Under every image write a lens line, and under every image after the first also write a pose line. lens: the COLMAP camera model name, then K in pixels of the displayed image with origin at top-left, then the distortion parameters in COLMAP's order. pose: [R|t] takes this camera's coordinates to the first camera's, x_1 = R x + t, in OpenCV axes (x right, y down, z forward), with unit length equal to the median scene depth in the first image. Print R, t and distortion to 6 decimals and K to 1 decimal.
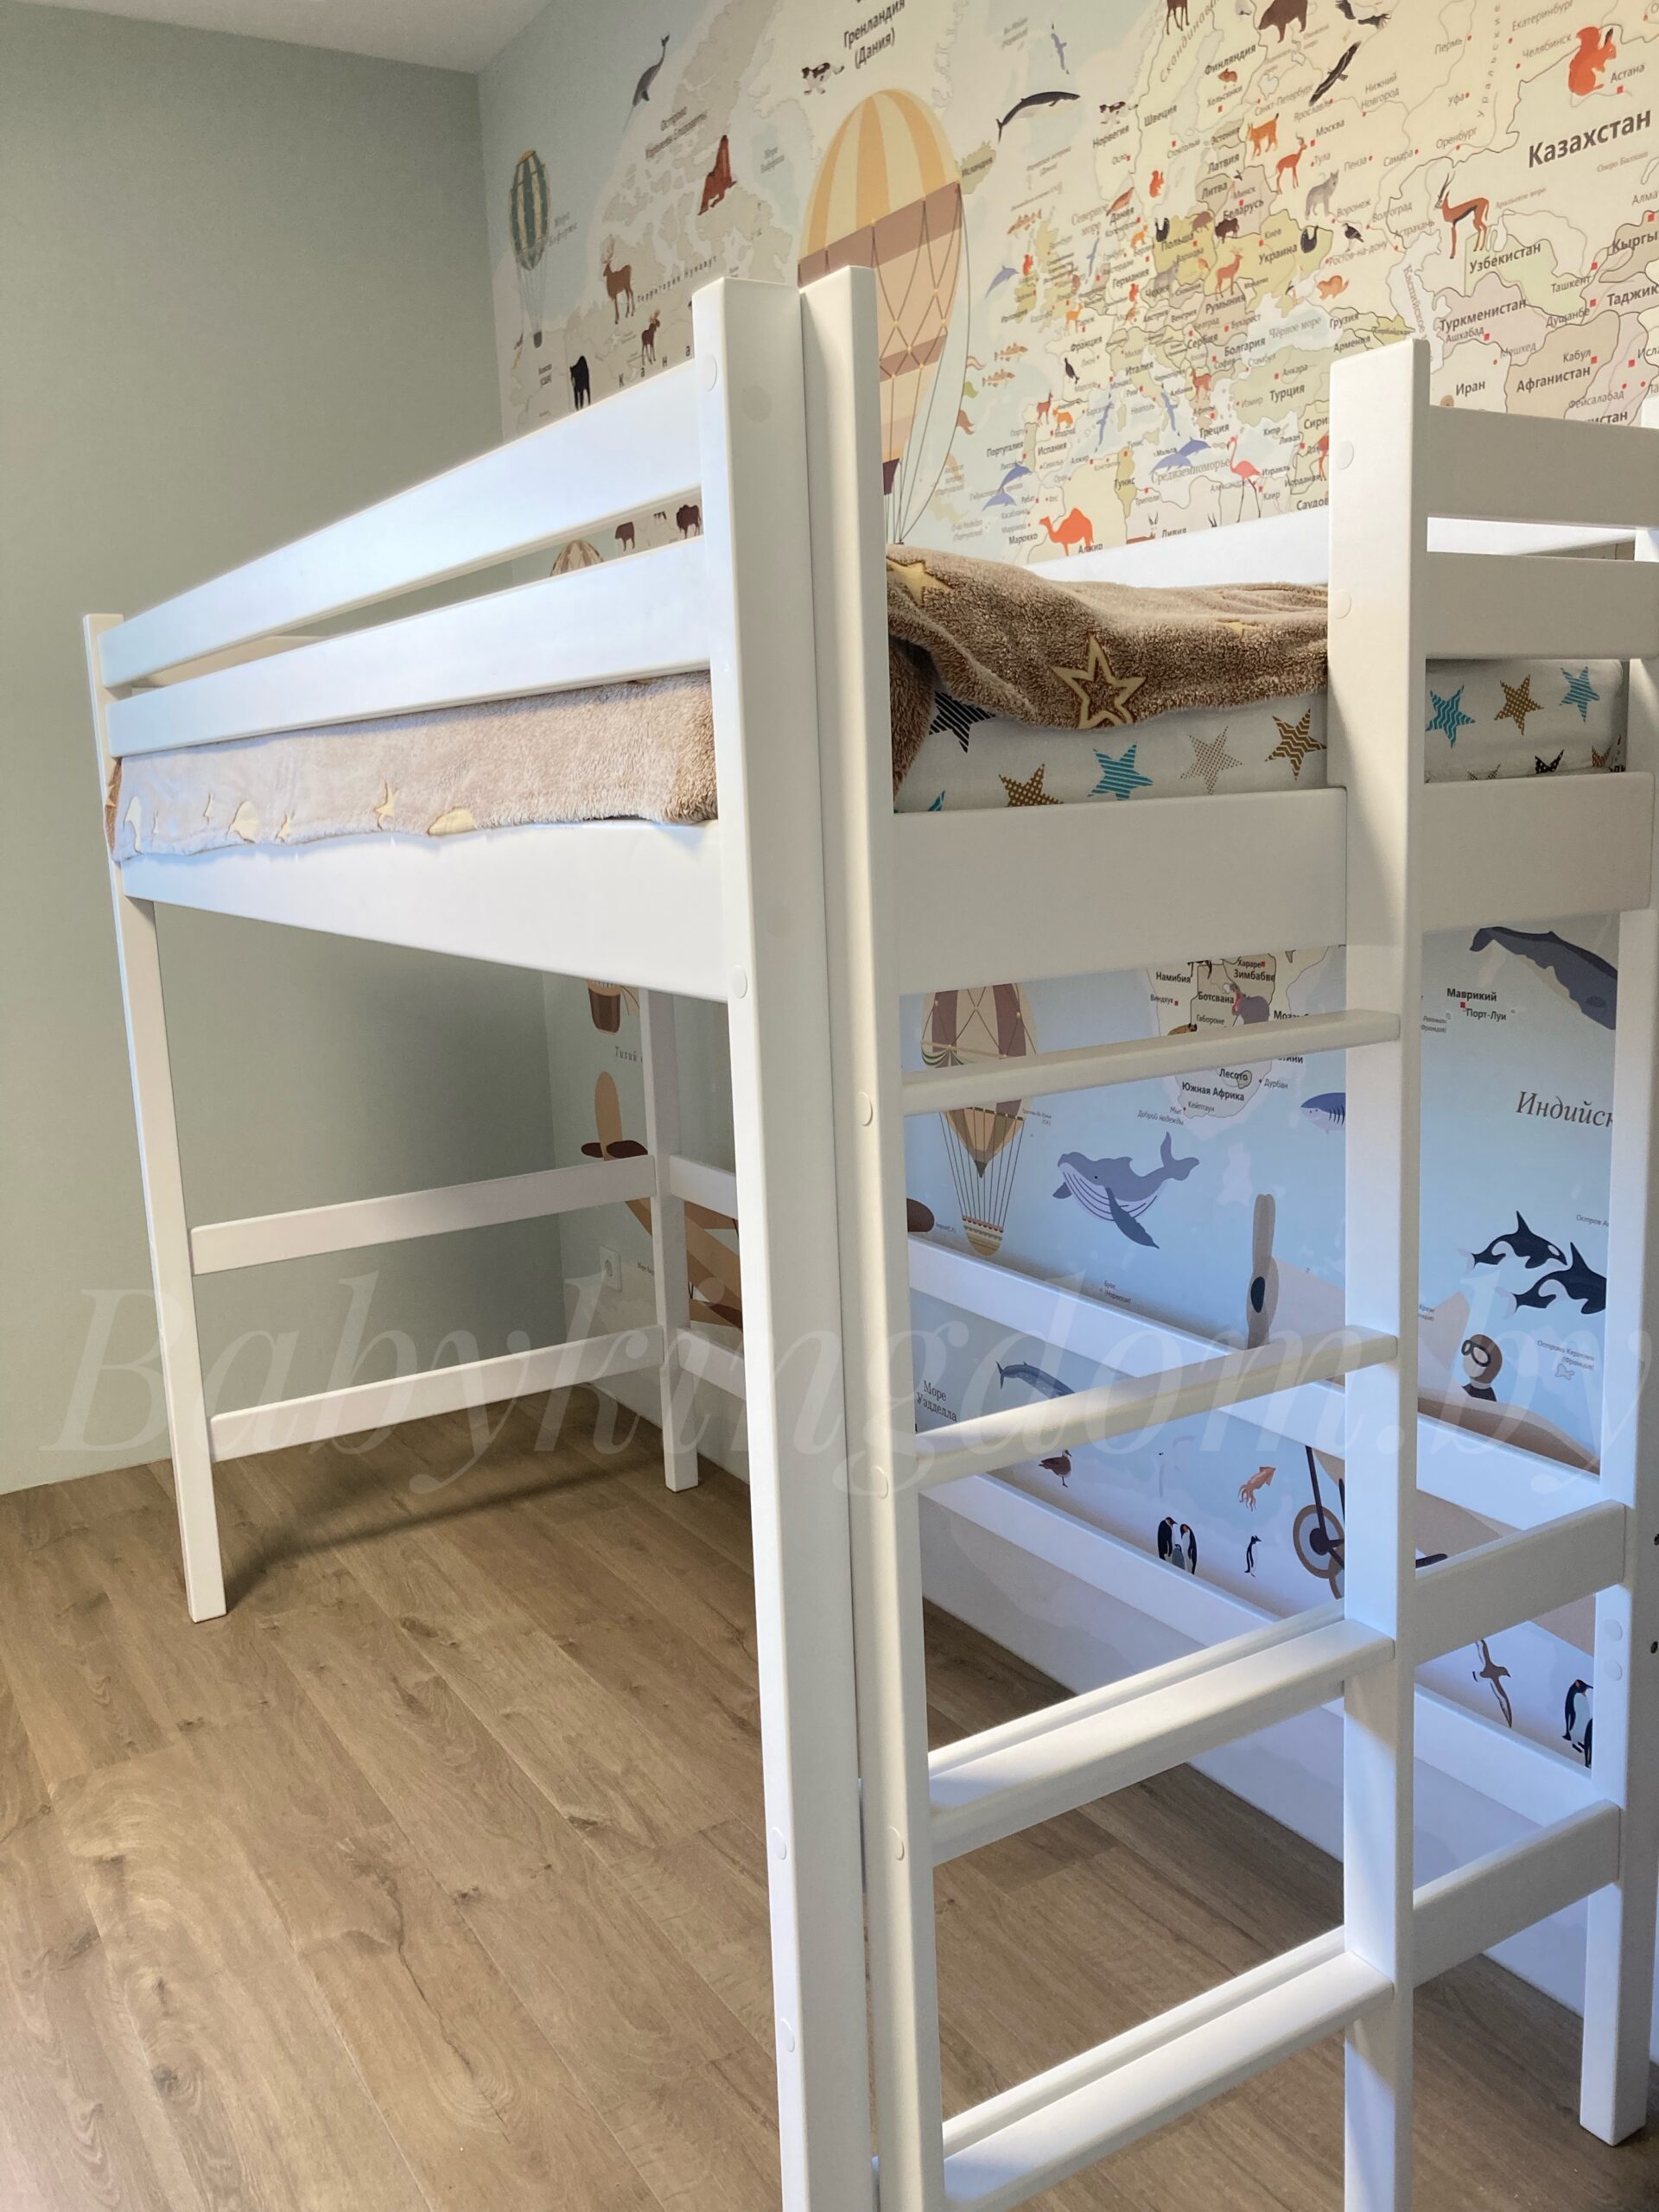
lens RADIAL K [[1809.0, 0, 823.3], [0, 1809.0, 1094.4], [0, 0, 1]] dist [0.037055, -0.027284]
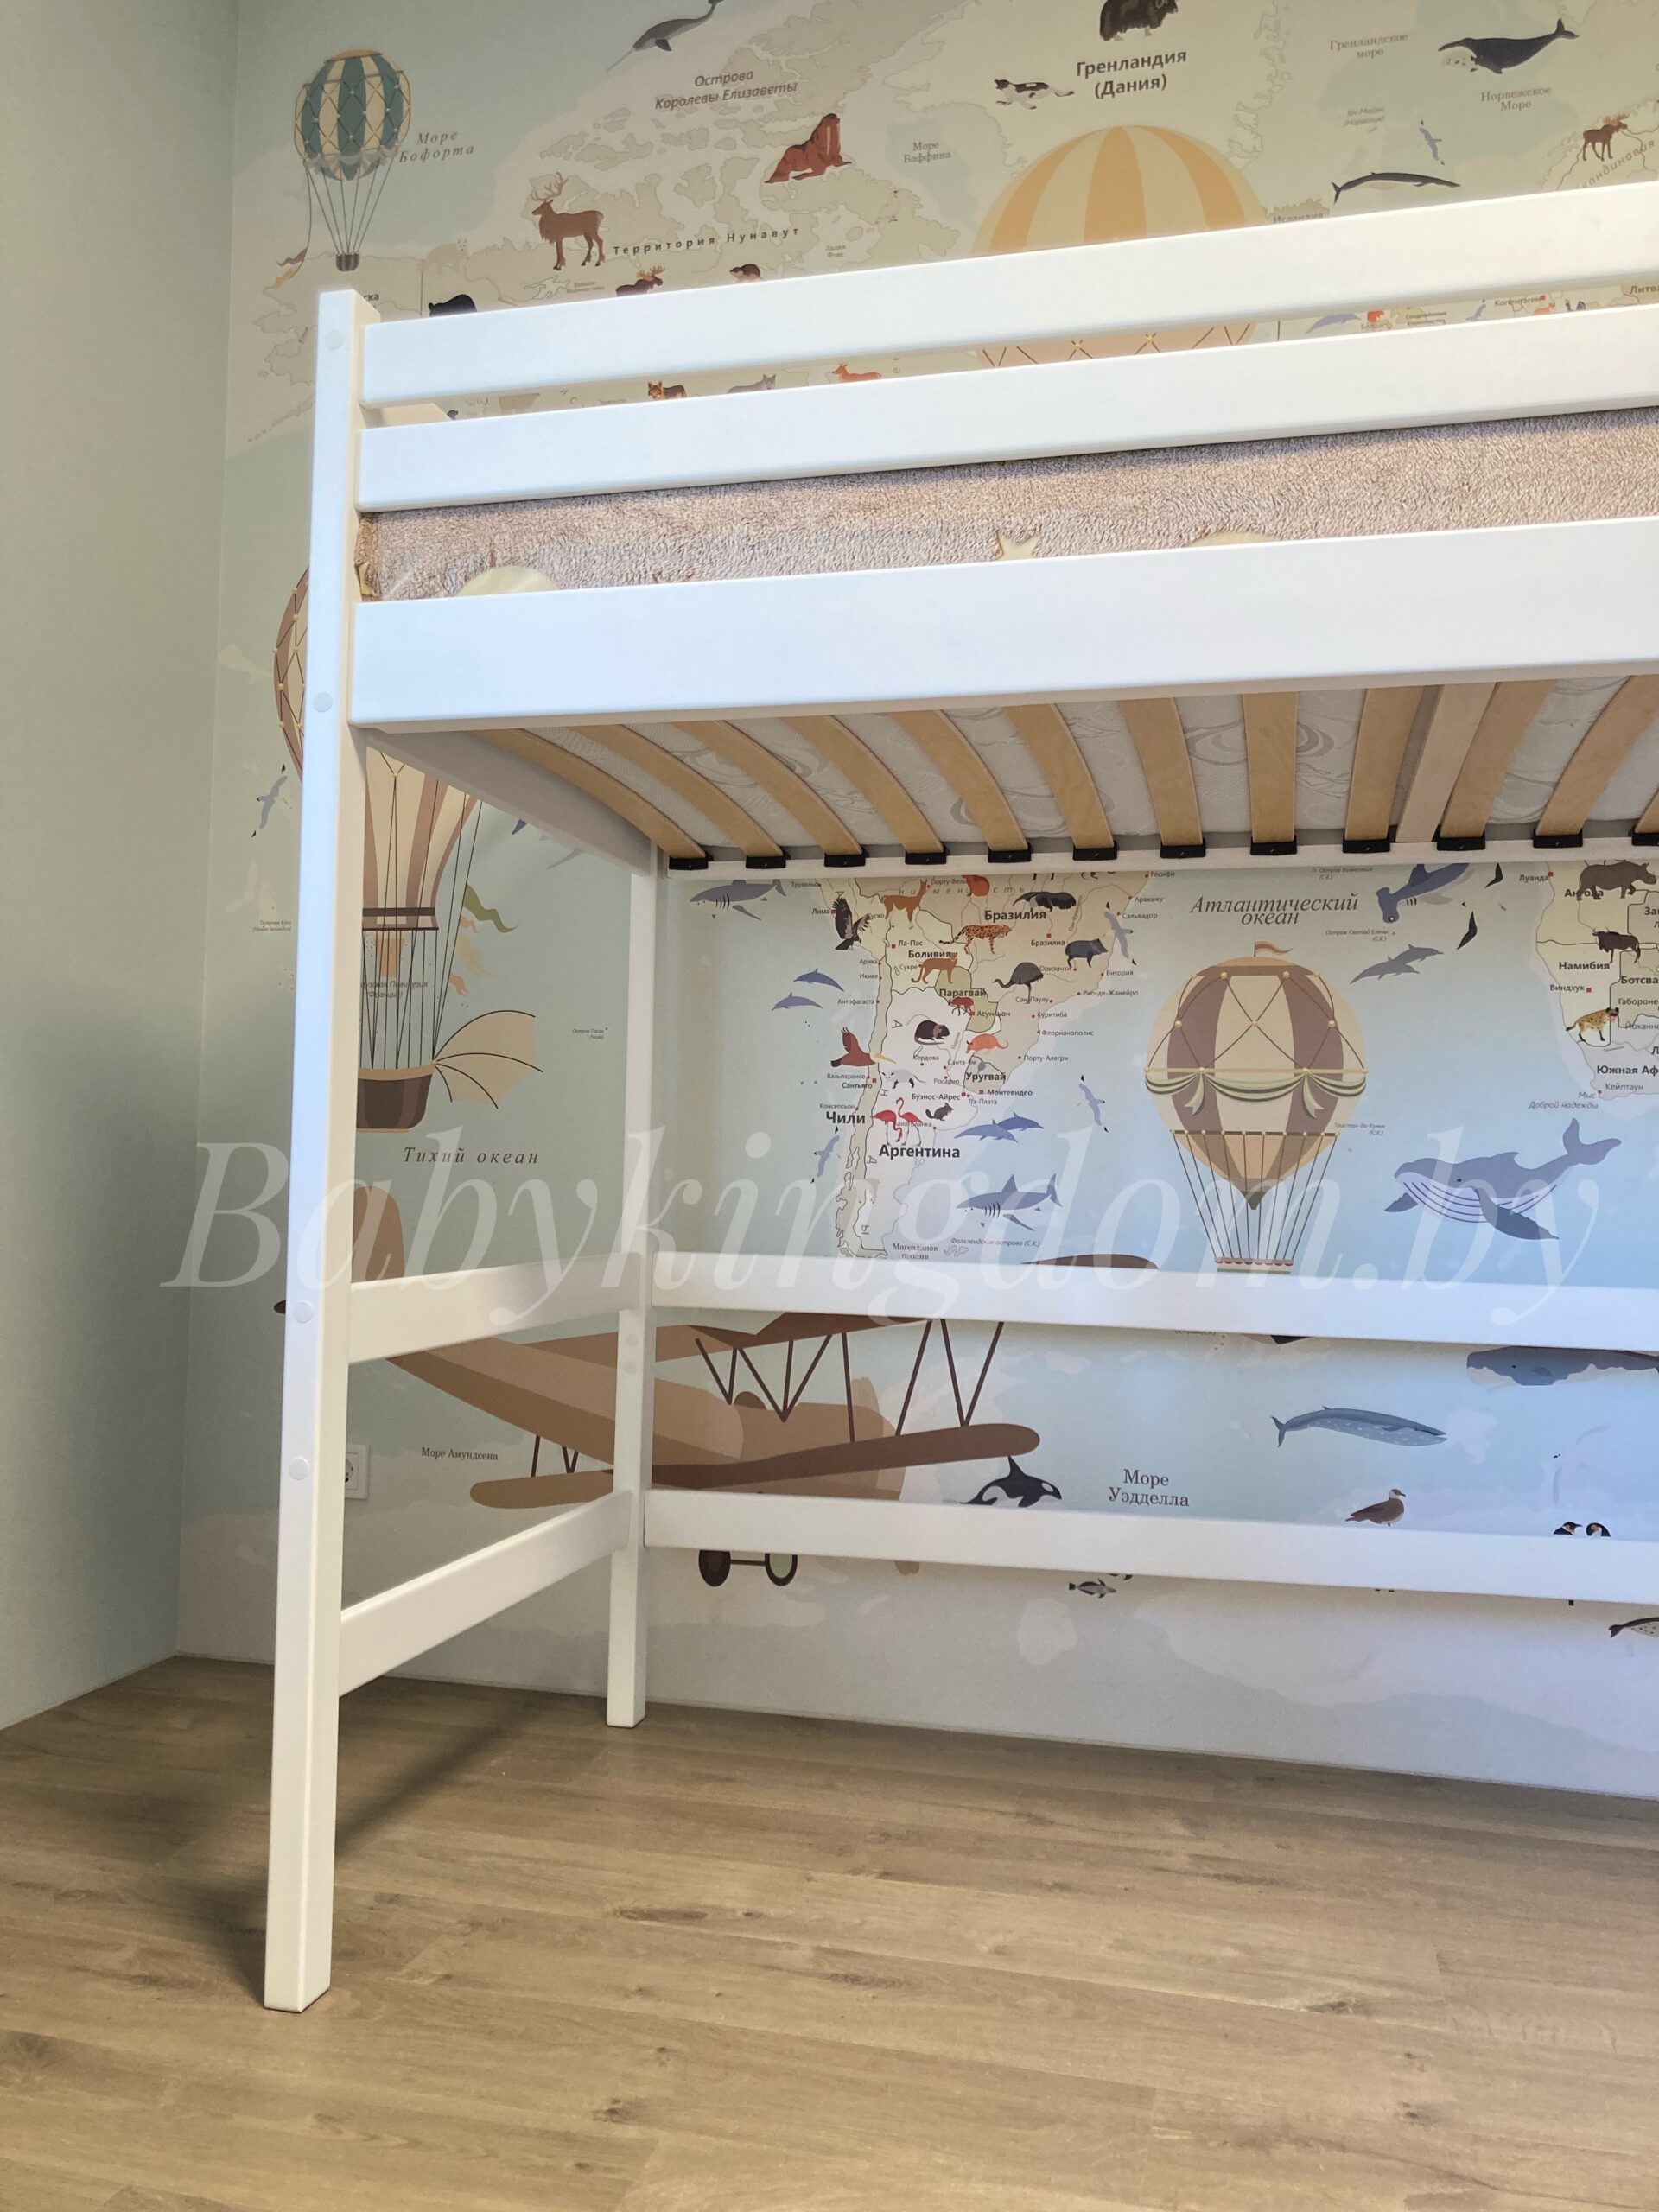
lens RADIAL K [[1809.0, 0, 830.0], [0, 1809.0, 1076.0], [0, 0, 1]] dist [0.037055, -0.027284]
pose [[0.716277, 0.089334, 0.692074, -0.865594], [0.073282, 0.976658, -0.201913, 0.183377], [-0.693957, 0.195343, 0.693011, 0.603675]]
